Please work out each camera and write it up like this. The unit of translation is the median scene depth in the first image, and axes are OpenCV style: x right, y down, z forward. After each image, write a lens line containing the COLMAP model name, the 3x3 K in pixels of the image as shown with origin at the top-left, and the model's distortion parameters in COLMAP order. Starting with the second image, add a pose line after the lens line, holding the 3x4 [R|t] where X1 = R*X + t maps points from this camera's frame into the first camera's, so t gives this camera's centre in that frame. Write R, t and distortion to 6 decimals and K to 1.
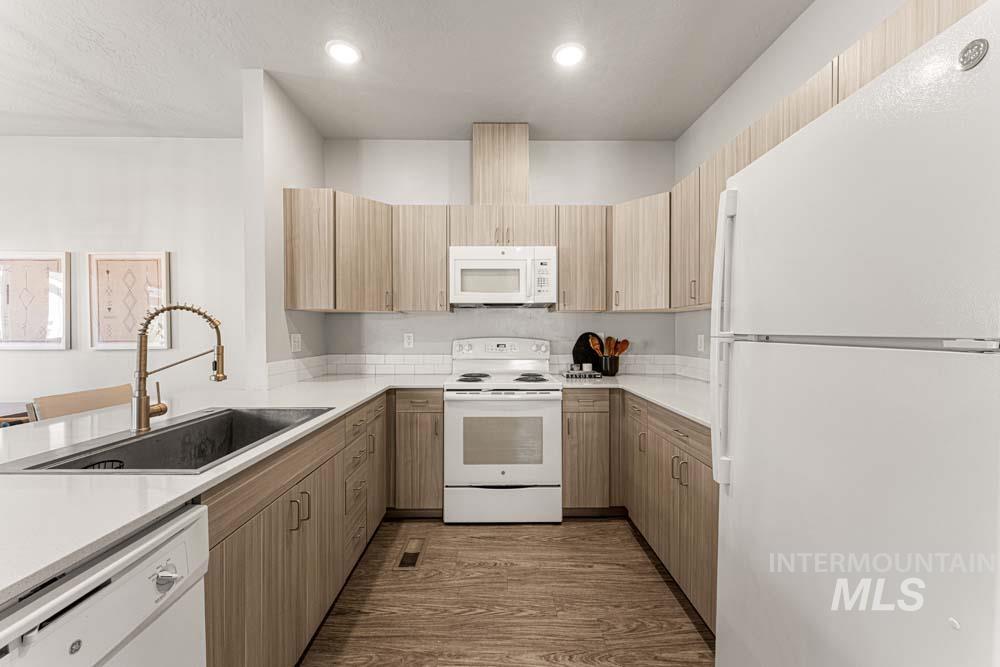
lens RADIAL K [[402.4, 0, 497.9], [0, 402.4, 332.6], [0, 0, 1]] dist [-0.000026, -0.000459]
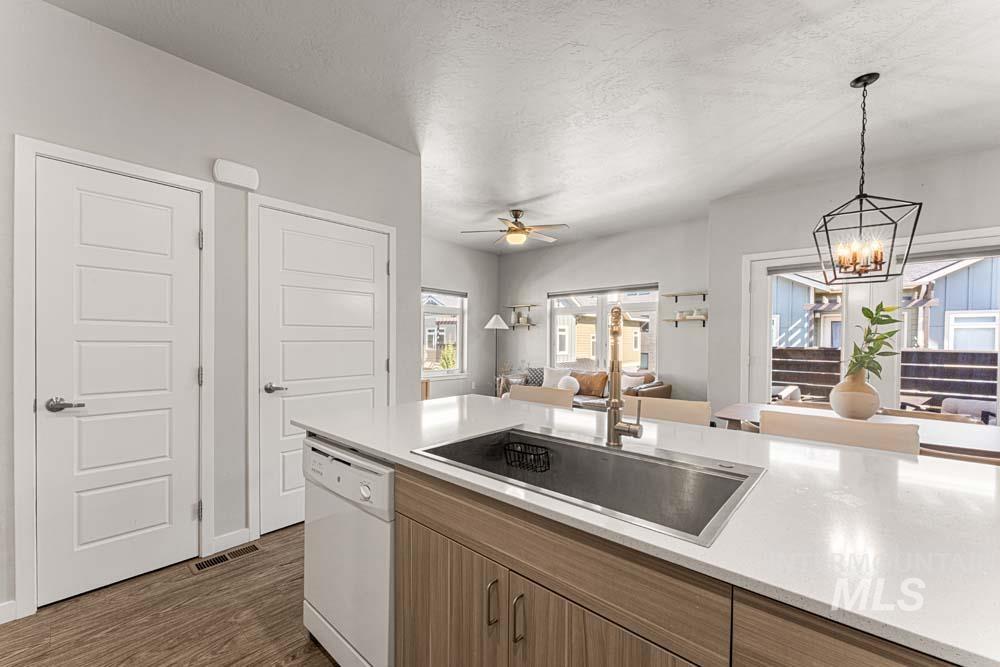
lens RADIAL K [[407.0, 0, 500.3], [0, 407.0, 338.8], [0, 0, 1]] dist [-0.000301, -0.000111]
pose [[-0.672639, -0.004635, -0.739956, 0.006931], [-0.010691, 0.999937, 0.003454, -0.004902], [0.739893, 0.010234, -0.672646, 0.778780]]
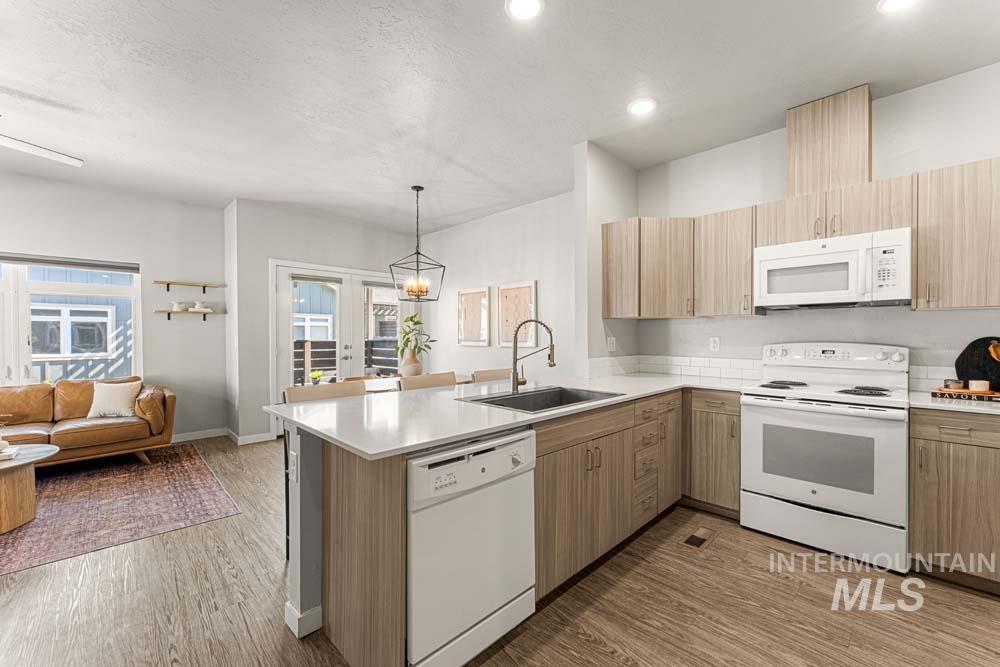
lens RADIAL K [[402.4, 0, 497.9], [0, 402.4, 332.6], [0, 0, 1]] dist [-0.000026, -0.000459]
pose [[0.695362, -0.003930, -0.718649, 0.167463], [-0.003600, 0.999953, -0.008951, 0.001329], [0.718650, 0.008811, 0.695316, -0.139046]]
